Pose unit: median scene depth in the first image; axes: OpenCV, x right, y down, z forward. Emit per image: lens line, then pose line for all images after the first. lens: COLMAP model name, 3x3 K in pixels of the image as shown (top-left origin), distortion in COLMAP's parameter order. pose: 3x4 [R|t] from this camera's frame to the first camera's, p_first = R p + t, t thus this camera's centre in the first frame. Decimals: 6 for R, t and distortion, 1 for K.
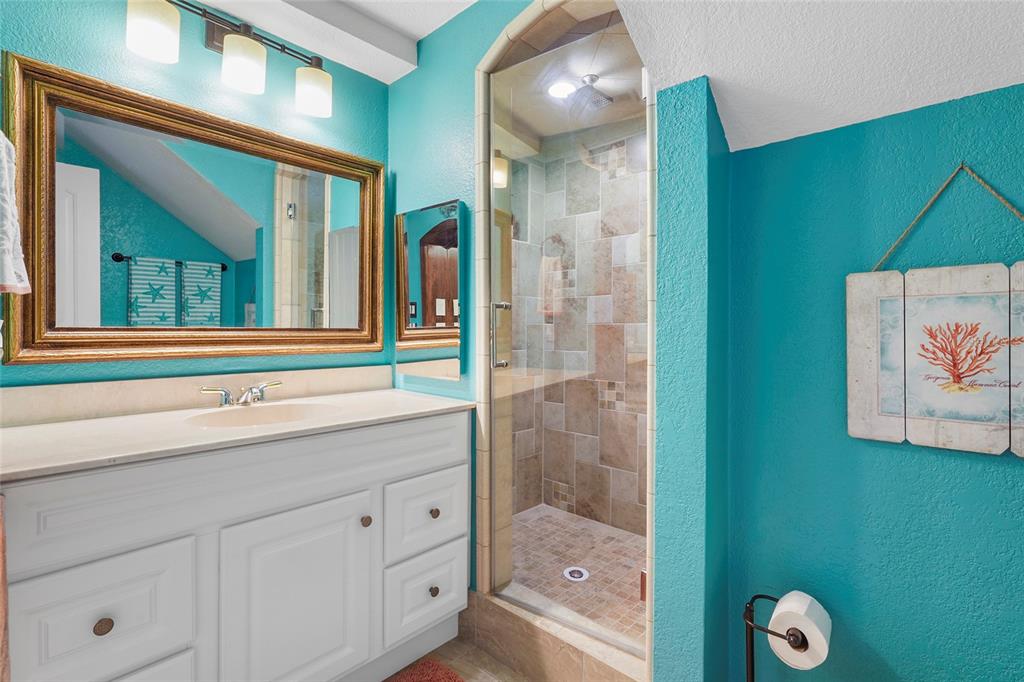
lens RADIAL K [[475.5, 0, 508.9], [0, 475.5, 331.1], [0, 0, 1]] dist [0.004990, 0.000336]
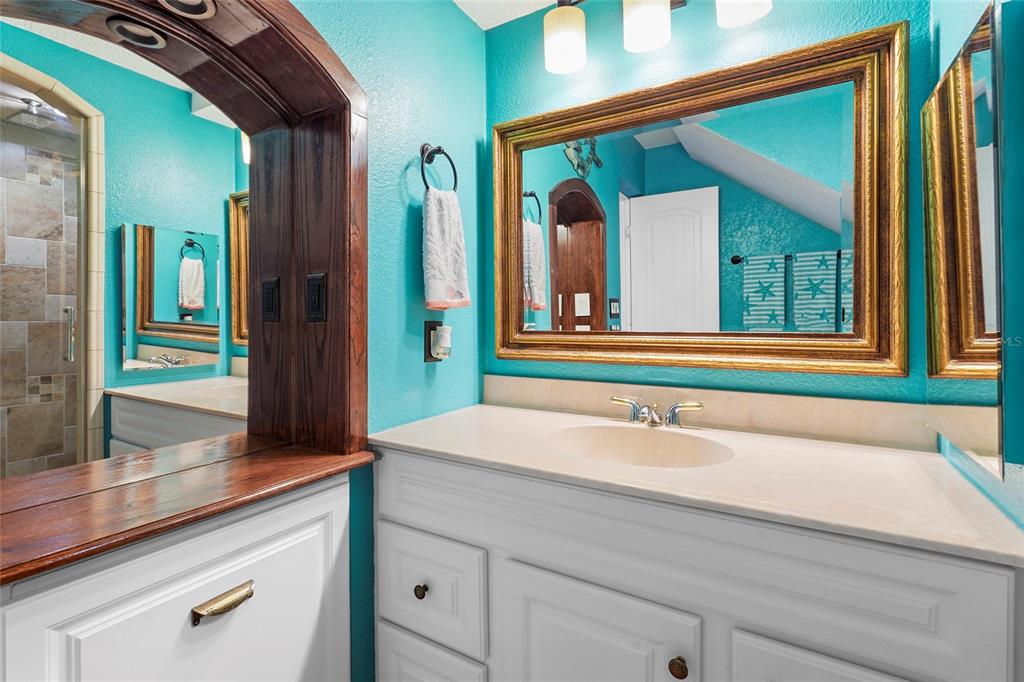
lens RADIAL K [[475.5, 0, 507.2], [0, 475.5, 327.6], [0, 0, 1]] dist [0.004990, 0.000336]
pose [[0.215568, 0.005928, -0.976471, 0.121049], [-0.001648, 0.999982, 0.005707, -0.011708], [0.976488, 0.000378, 0.215574, 0.343457]]
